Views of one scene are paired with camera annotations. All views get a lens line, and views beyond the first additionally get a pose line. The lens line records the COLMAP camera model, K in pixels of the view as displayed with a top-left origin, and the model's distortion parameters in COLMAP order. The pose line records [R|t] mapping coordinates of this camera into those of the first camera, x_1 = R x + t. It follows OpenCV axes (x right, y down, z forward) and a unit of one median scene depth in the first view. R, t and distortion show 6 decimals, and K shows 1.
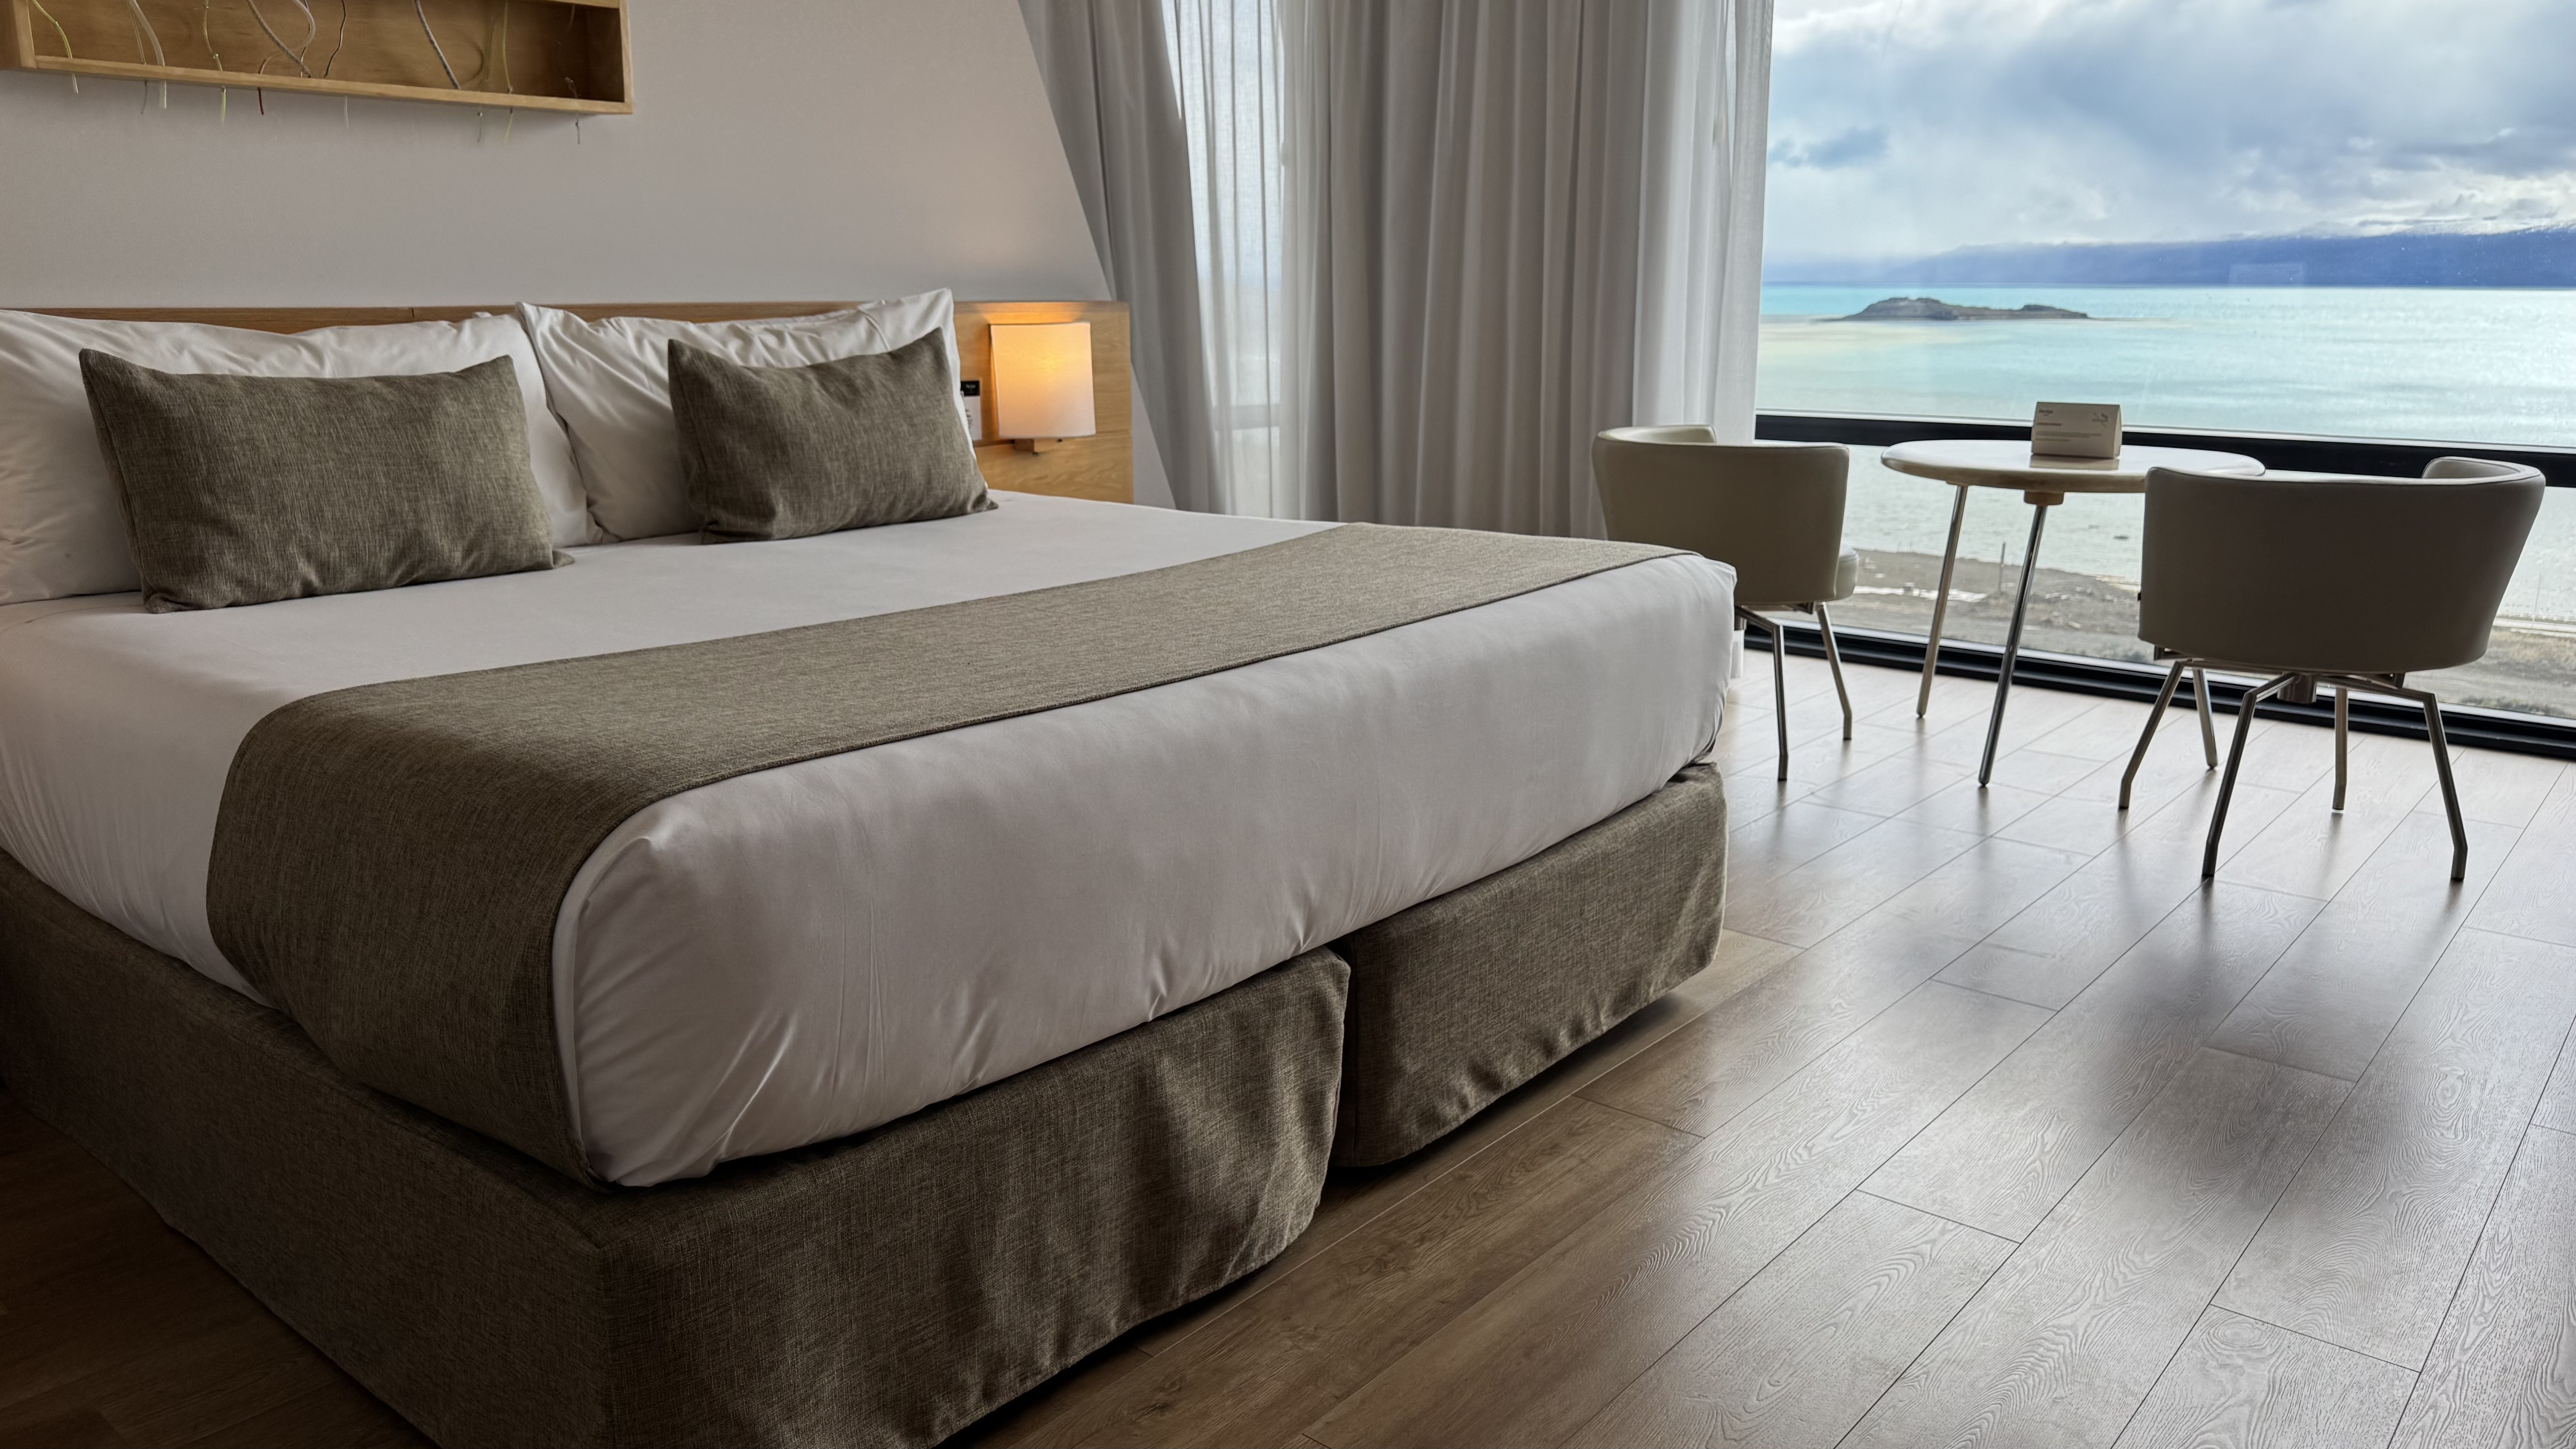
lens RADIAL K [[1841.0, 0, 1281.3], [0, 1841.0, 723.0], [0, 0, 1]] dist [0.095606, -0.115889]
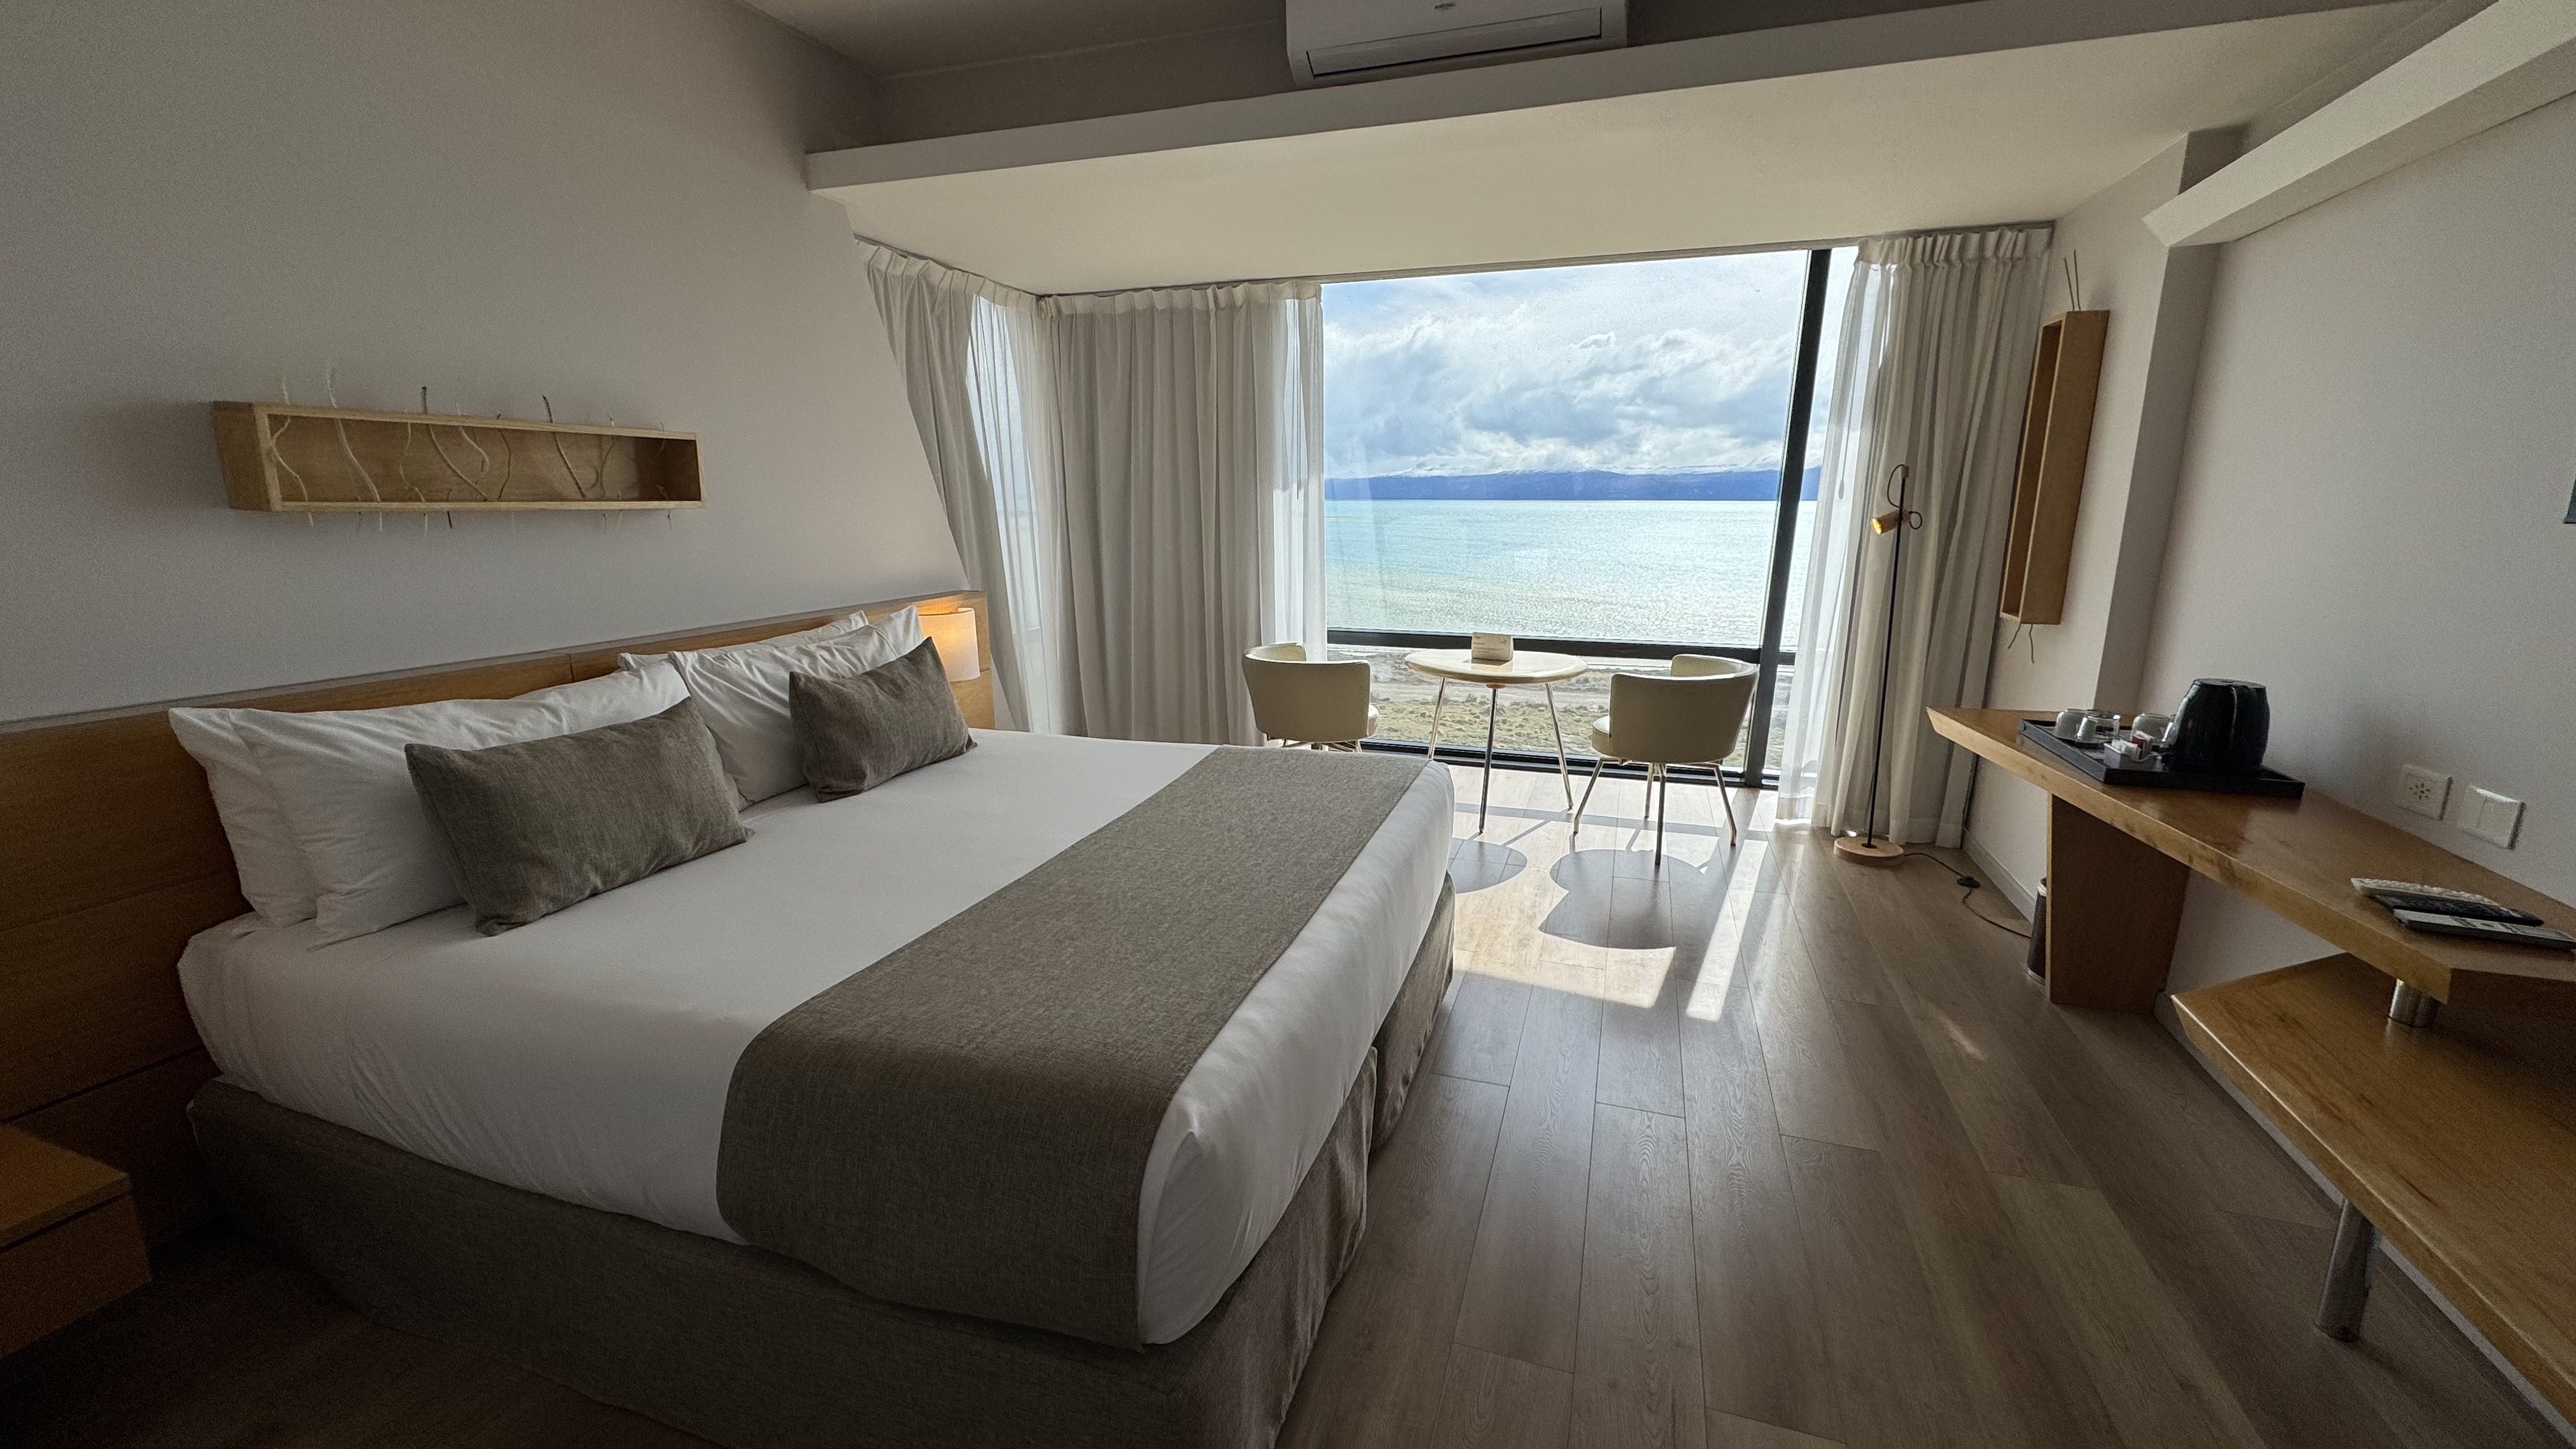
lens RADIAL K [[1043.1, 0, 1289.6], [0, 1043.1, 720.0], [0, 0, 1]] dist [0.009588, -0.000063]
pose [[0.929644, -0.079242, 0.359836, -0.318896], [0.086756, 0.996218, -0.004753, -0.156514], [-0.358099, 0.035637, 0.933003, 0.079480]]
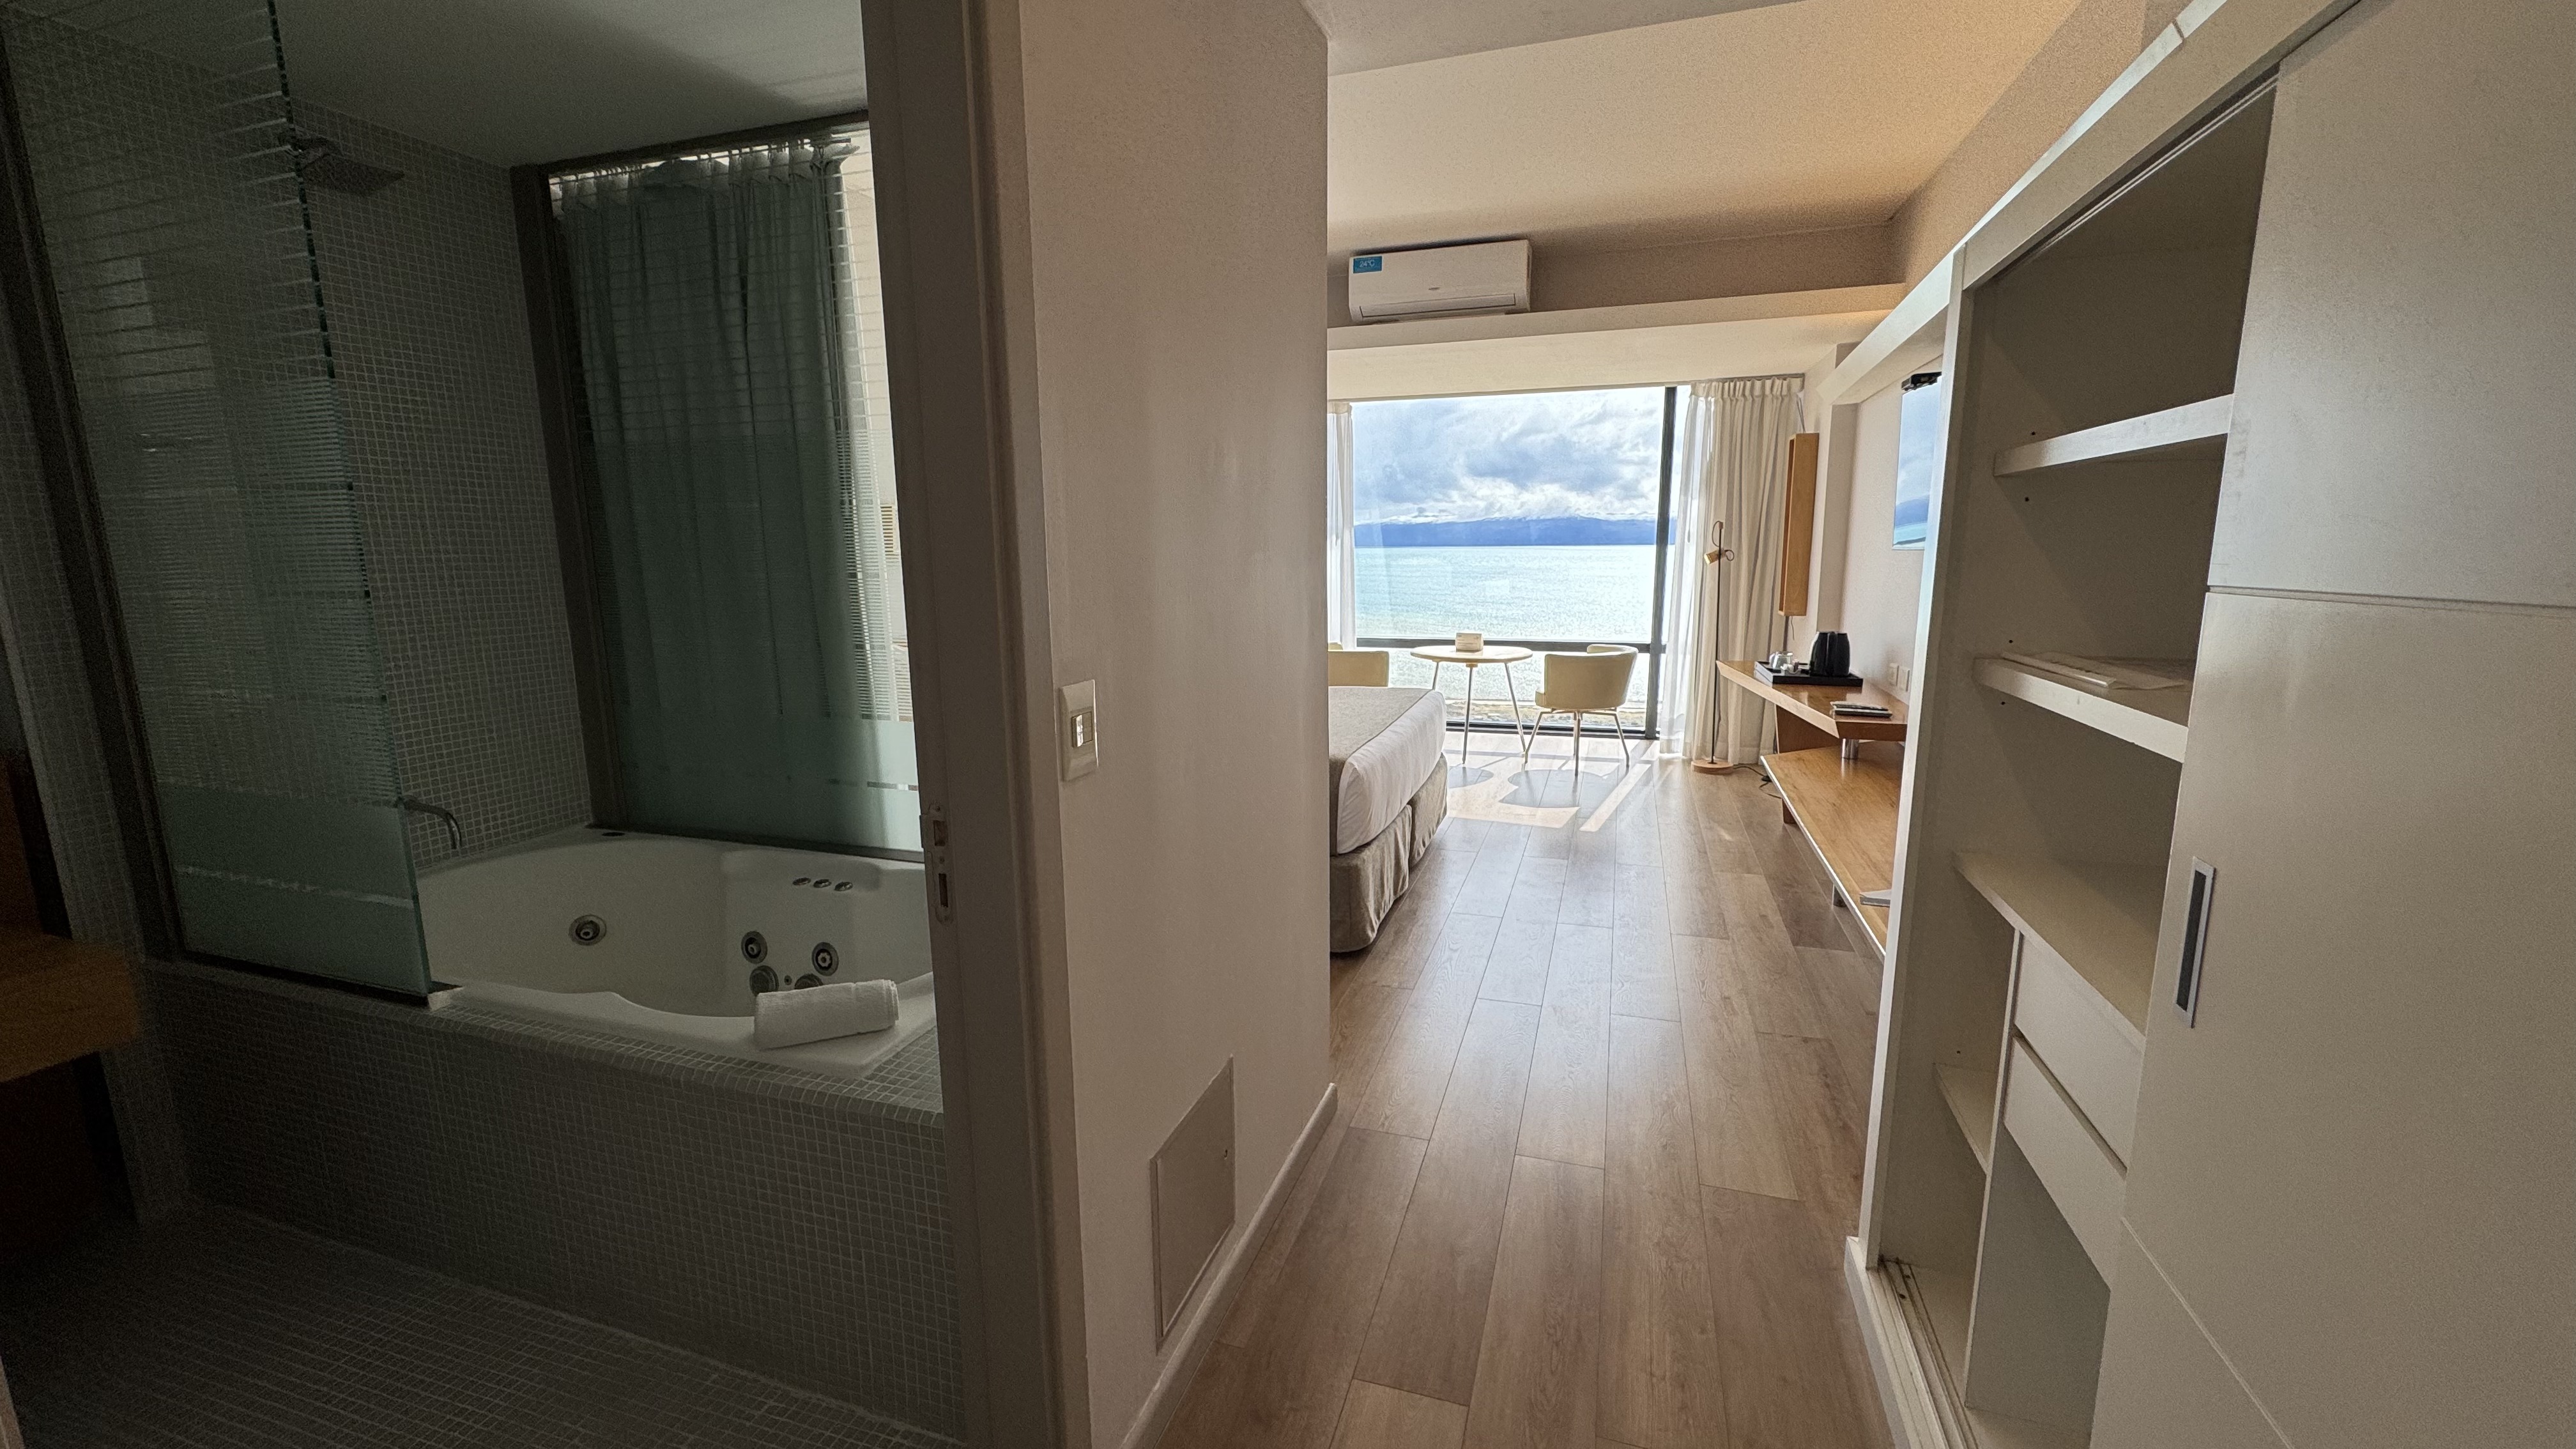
lens RADIAL K [[1038.4, 0, 1288.0], [0, 1038.4, 724.5], [0, 0, 1]] dist [0.001144, -0.000189]
pose [[0.925832, -0.075148, 0.370388, -0.797599], [0.098207, 0.994203, -0.043767, 0.028908], [-0.364952, 0.076896, 0.927846, -0.701634]]
